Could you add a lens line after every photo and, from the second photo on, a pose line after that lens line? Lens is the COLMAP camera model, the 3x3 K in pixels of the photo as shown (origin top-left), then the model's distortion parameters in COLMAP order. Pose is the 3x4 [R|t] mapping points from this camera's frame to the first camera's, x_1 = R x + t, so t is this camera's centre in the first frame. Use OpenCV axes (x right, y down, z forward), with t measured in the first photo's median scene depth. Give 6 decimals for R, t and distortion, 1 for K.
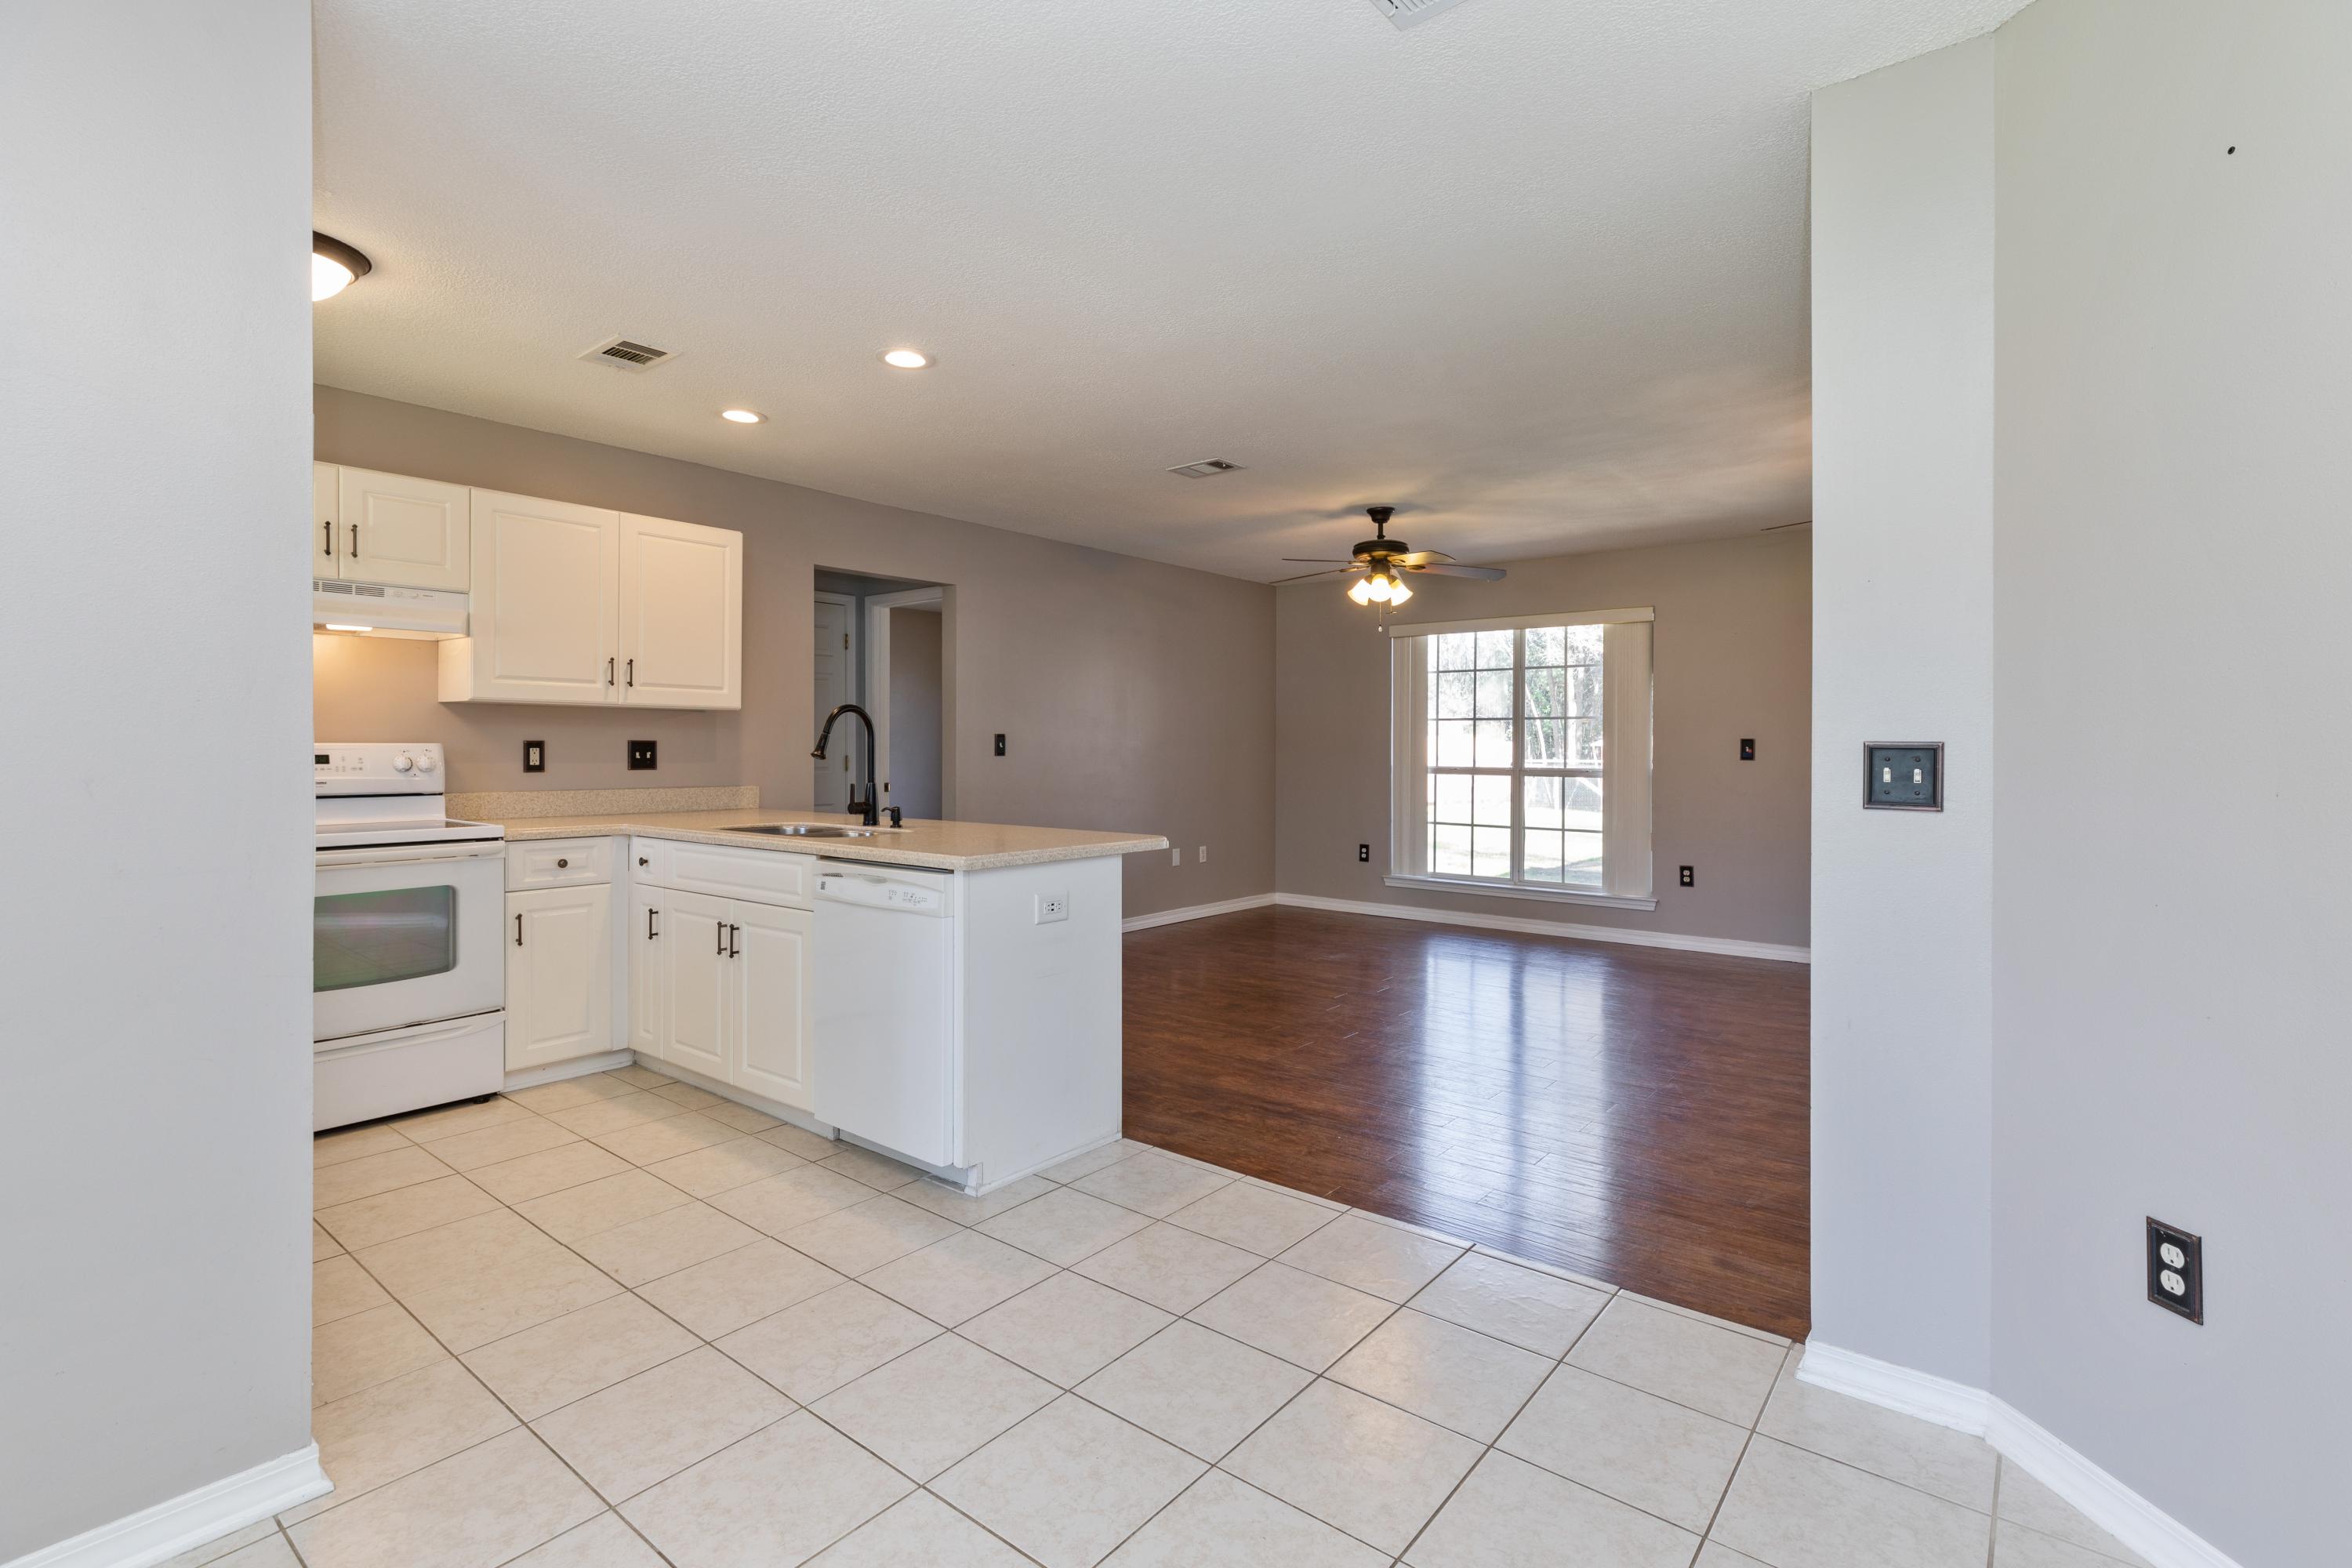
lens RADIAL K [[1076.3, 0, 1221.9], [0, 1076.3, 744.2], [0, 0, 1]] dist [0.005806, 0.000274]
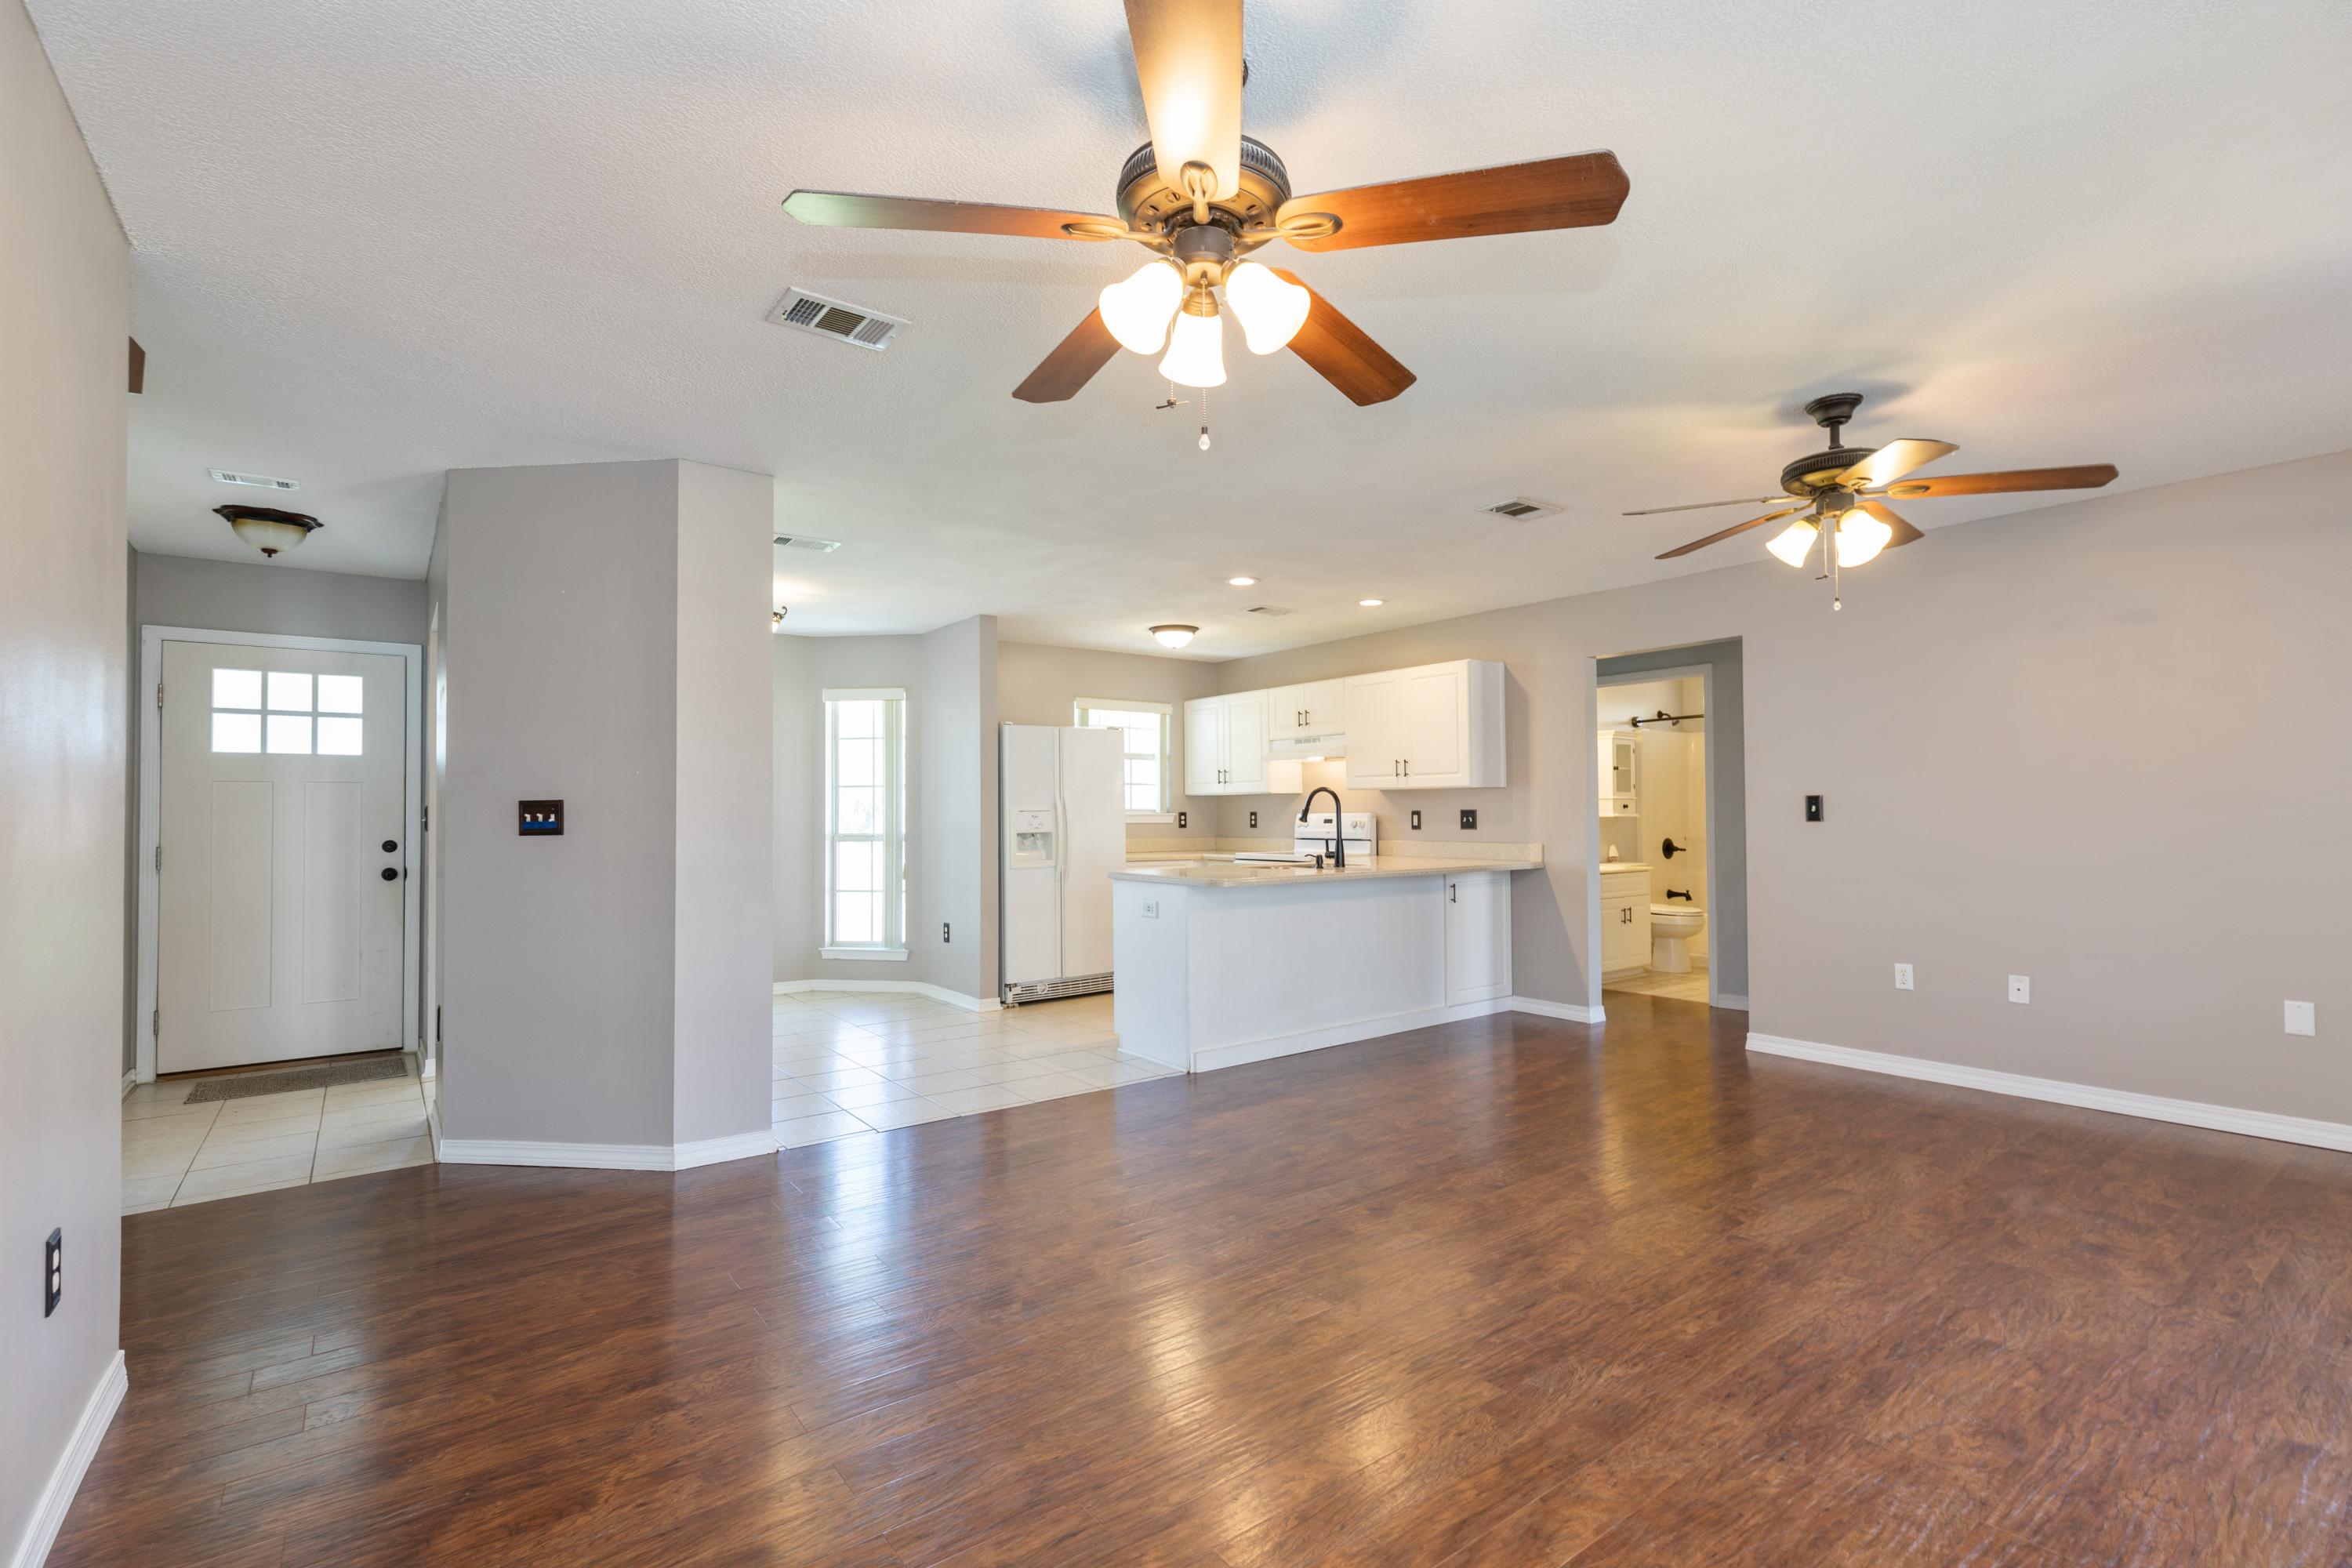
lens RADIAL K [[1076.3, 0, 1180.7], [0, 1076.3, 795.9], [0, 0, 1]] dist [0.005806, 0.000274]
pose [[-0.256709, -0.017376, -0.966332, 0.707743], [0.009933, 0.999738, -0.020616, 0.003041], [0.966438, -0.014891, -0.256469, 0.709775]]
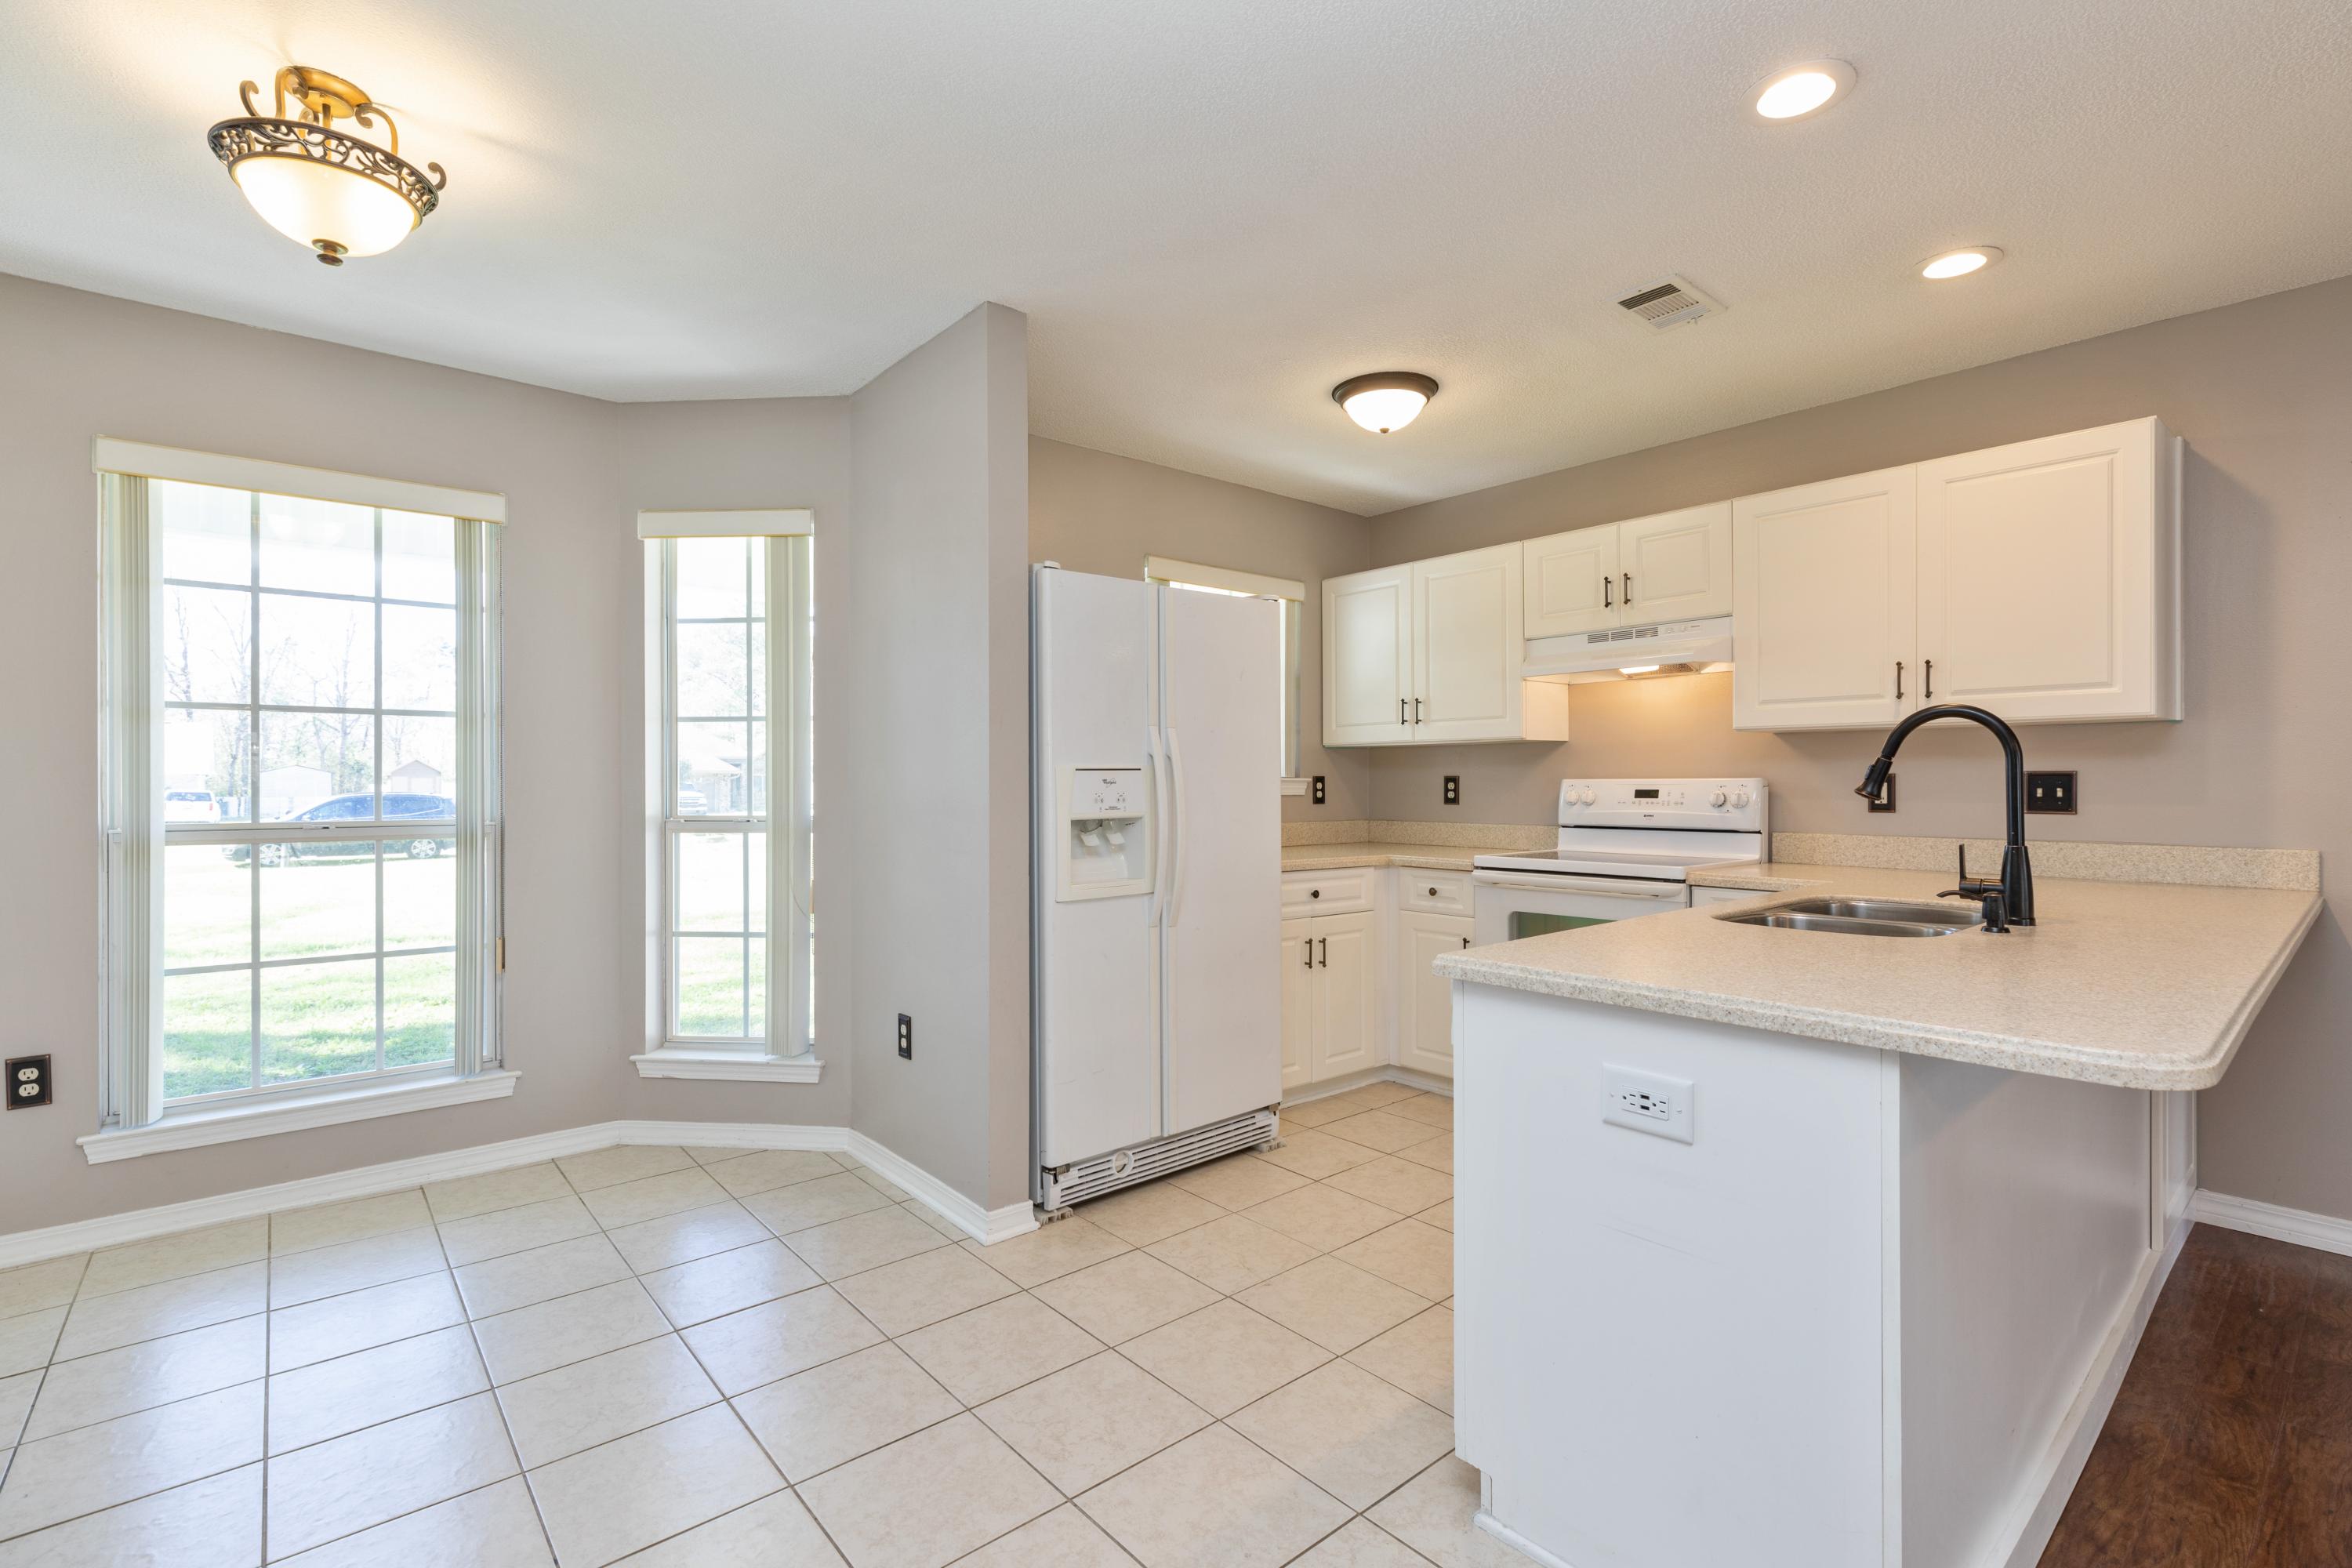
lens RADIAL K [[1076.3, 0, 1165.0], [0, 1076.3, 787.0], [0, 0, 1]] dist [0.005806, 0.000274]
pose [[-0.208993, 0.003073, -0.977912, 0.180447], [0.005108, 0.999985, 0.002051, 0.001582], [0.977904, -0.004566, -0.209006, 0.424631]]
